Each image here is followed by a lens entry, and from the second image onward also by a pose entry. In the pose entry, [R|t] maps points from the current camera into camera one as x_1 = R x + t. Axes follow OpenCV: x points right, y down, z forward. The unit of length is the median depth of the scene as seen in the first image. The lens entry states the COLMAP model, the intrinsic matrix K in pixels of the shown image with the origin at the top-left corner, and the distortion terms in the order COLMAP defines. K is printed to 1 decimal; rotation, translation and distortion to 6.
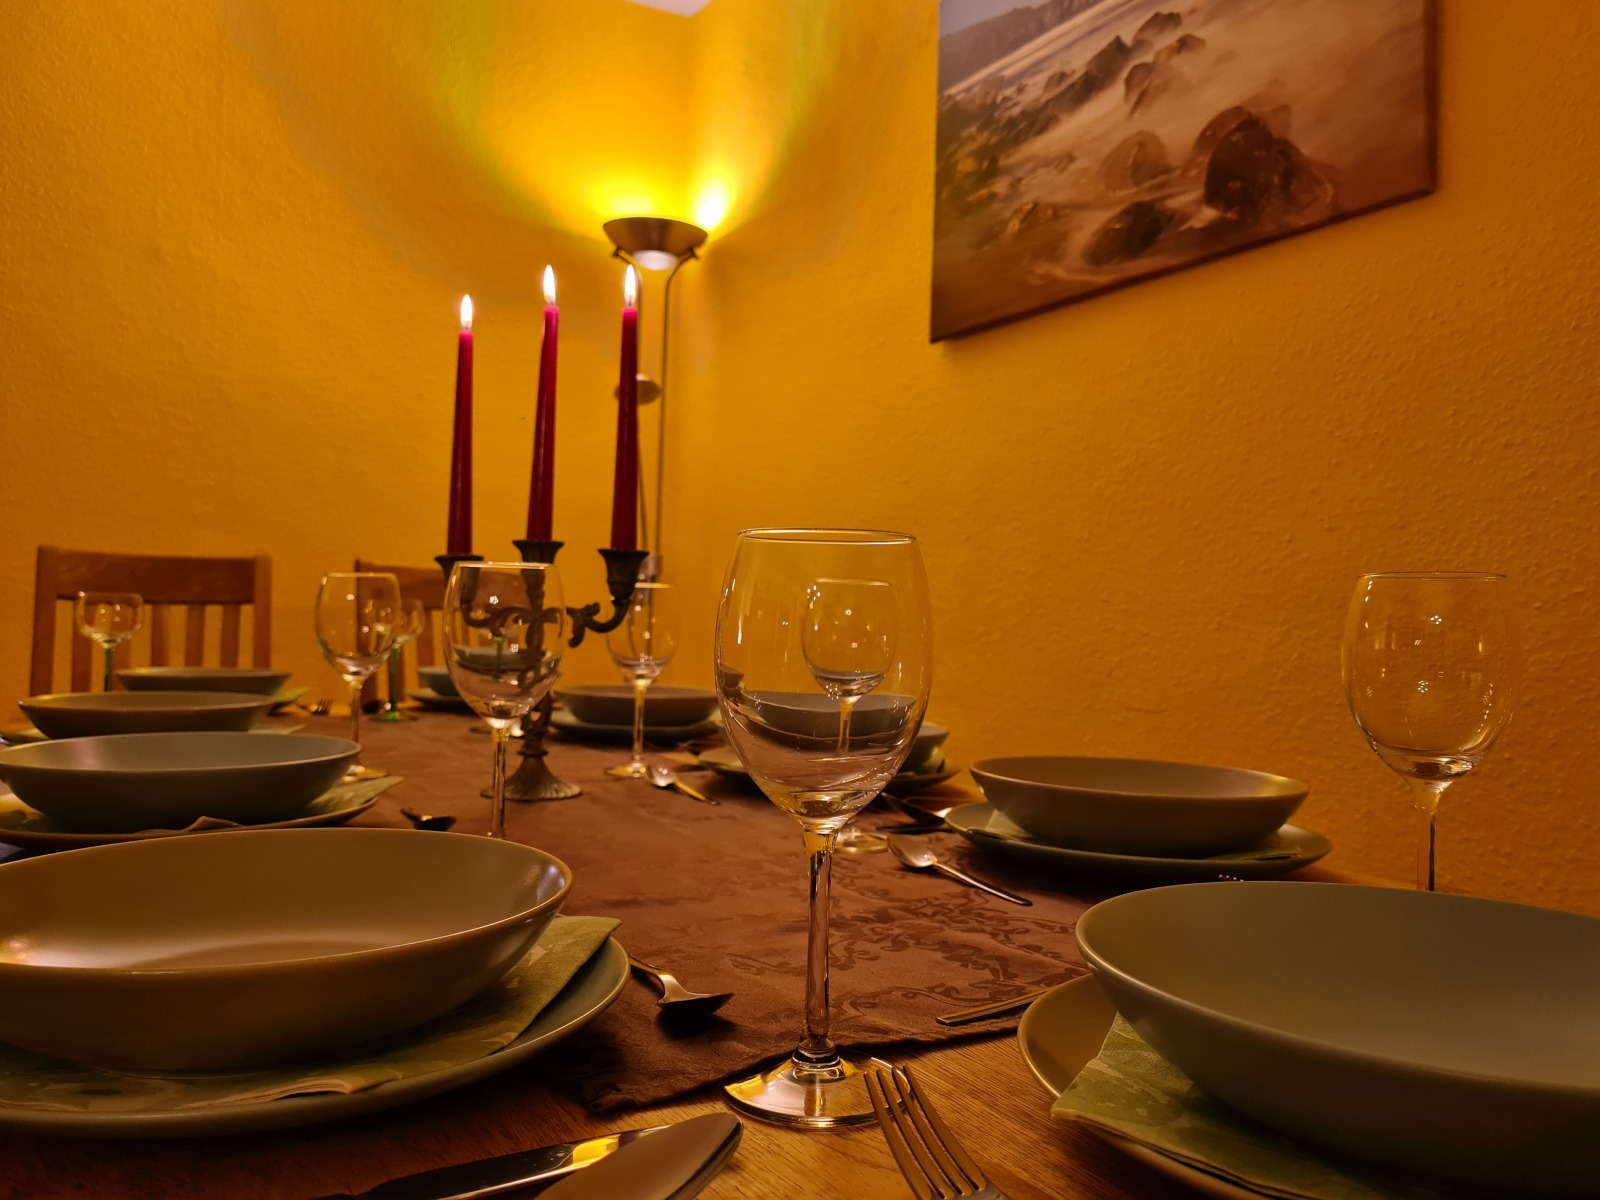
lens RADIAL K [[1199.5, 0, 799.0], [0, 1199.5, 596.1], [0, 0, 1]] dist [0.053396, -0.032173]
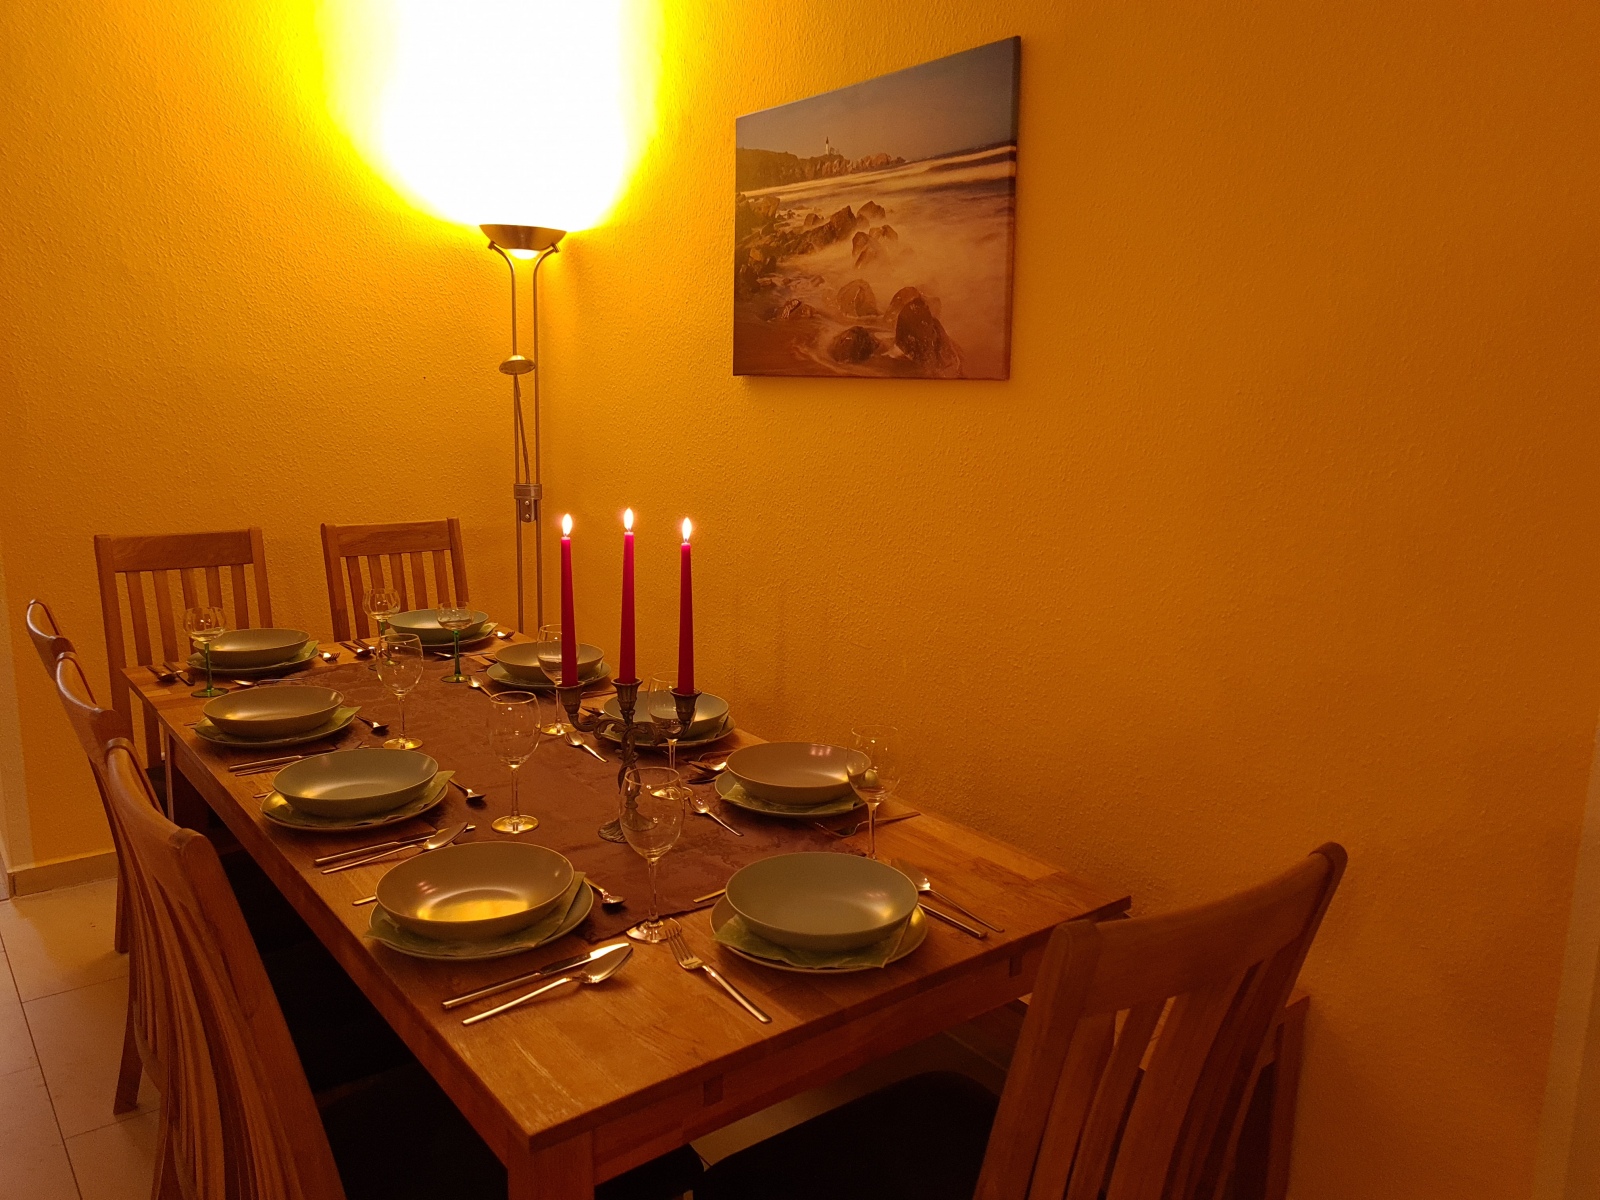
lens RADIAL K [[1199.5, 0, 796.9], [0, 1199.5, 602.6], [0, 0, 1]] dist [0.053396, -0.032173]
pose [[0.992900, -0.029650, 0.115196, 0.012668], [0.003672, 0.975614, 0.219462, -0.296130], [-0.118894, -0.217481, 0.968796, -0.511706]]
